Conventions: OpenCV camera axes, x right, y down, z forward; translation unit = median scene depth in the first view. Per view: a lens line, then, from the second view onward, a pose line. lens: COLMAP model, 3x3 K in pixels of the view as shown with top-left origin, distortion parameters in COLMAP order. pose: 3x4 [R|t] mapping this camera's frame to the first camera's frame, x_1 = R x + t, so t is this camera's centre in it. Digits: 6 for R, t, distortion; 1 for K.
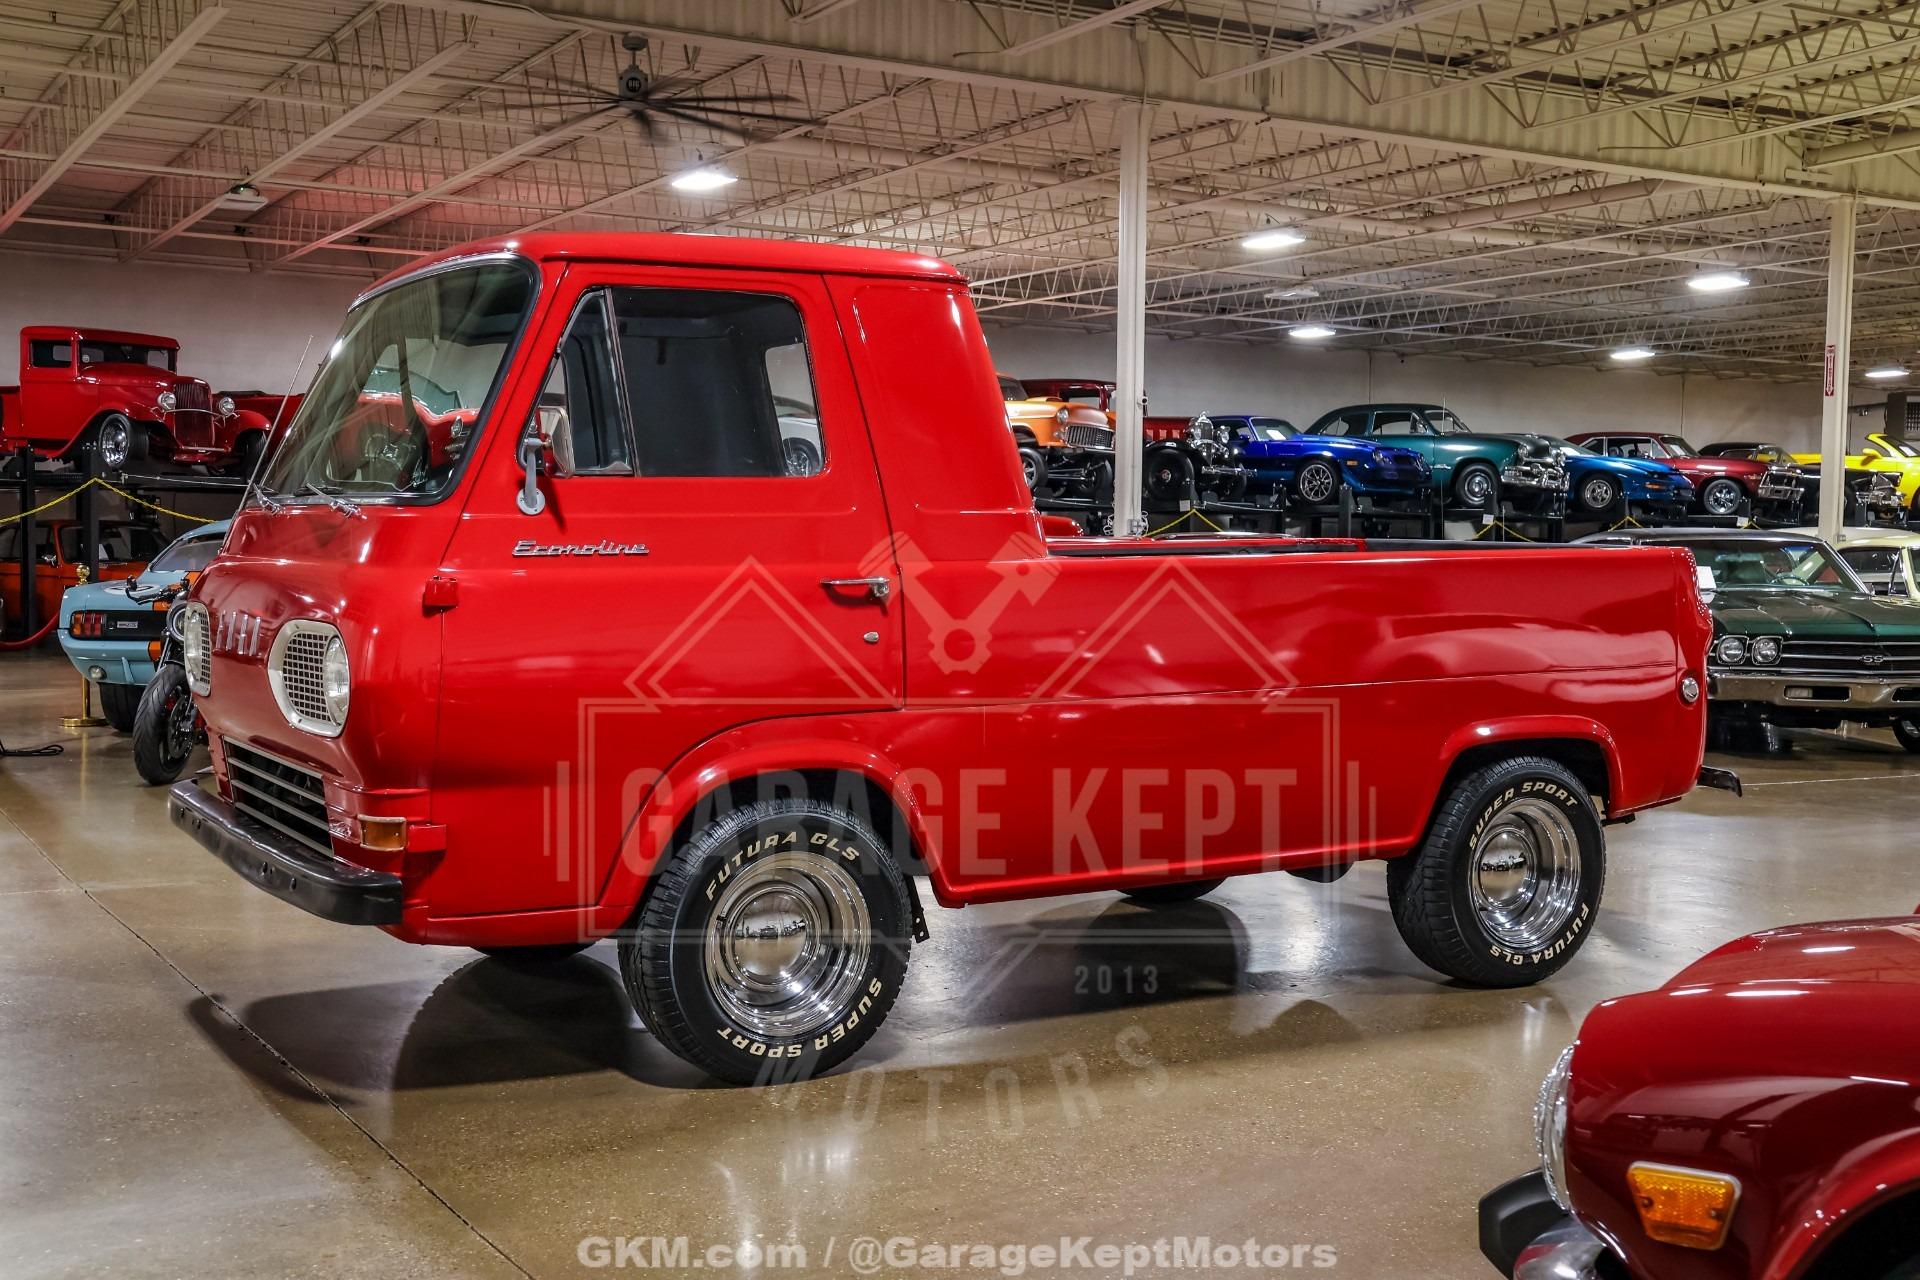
lens RADIAL K [[2110.9, 0, 960.0], [0, 2110.9, 640.0], [0, 0, 1]] dist [-0.104334, 0.420740]
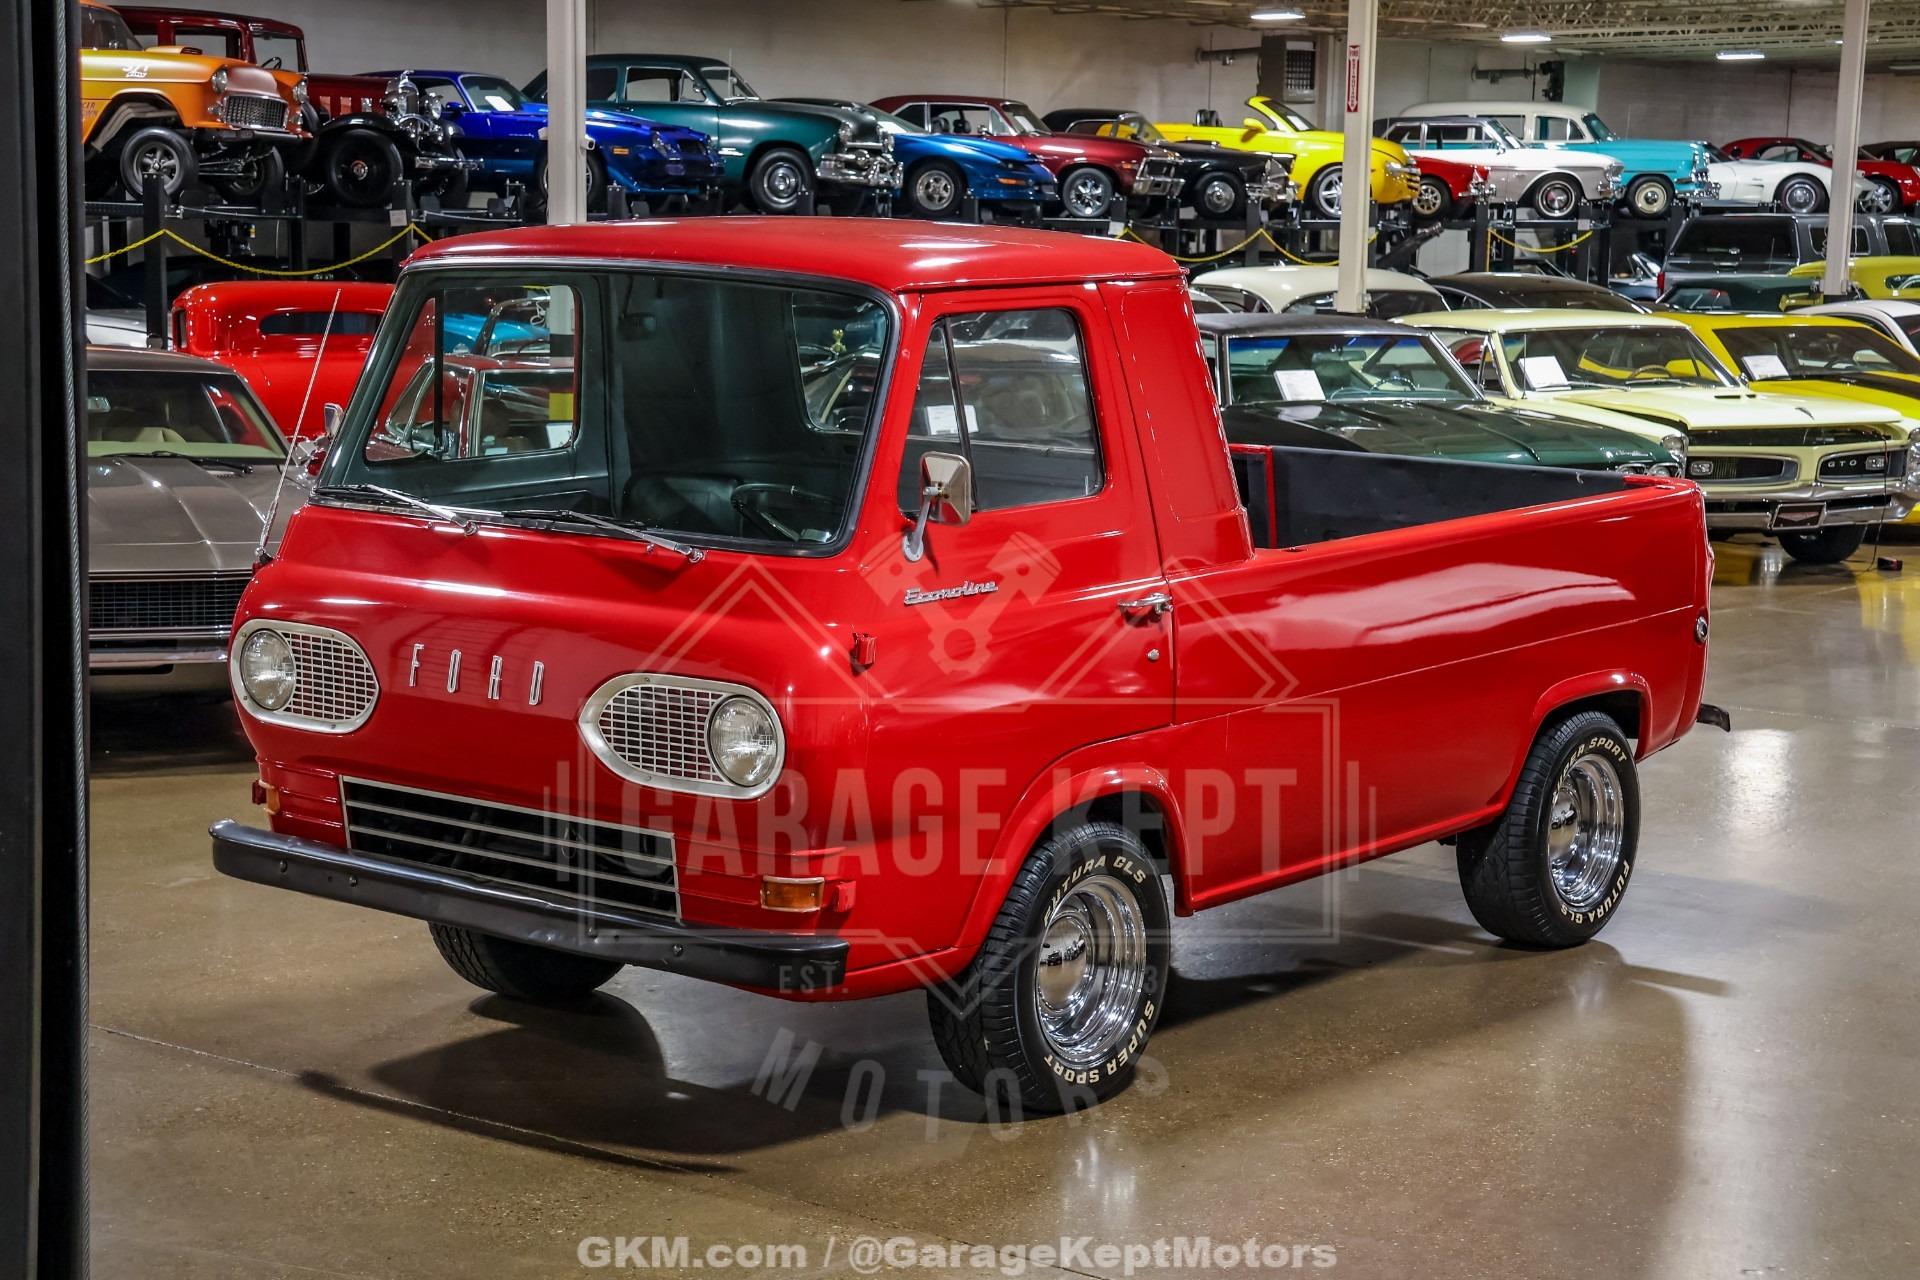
lens RADIAL K [[3323.9, 0, 960.0], [0, 3323.9, 640.0], [0, 0, 1]] dist [0.222447, 0.205079]
pose [[0.931086, -0.044010, 0.362136, -0.123790], [0.010957, 0.995622, 0.092826, -0.027617], [-0.364636, -0.082461, 0.927492, -0.074704]]
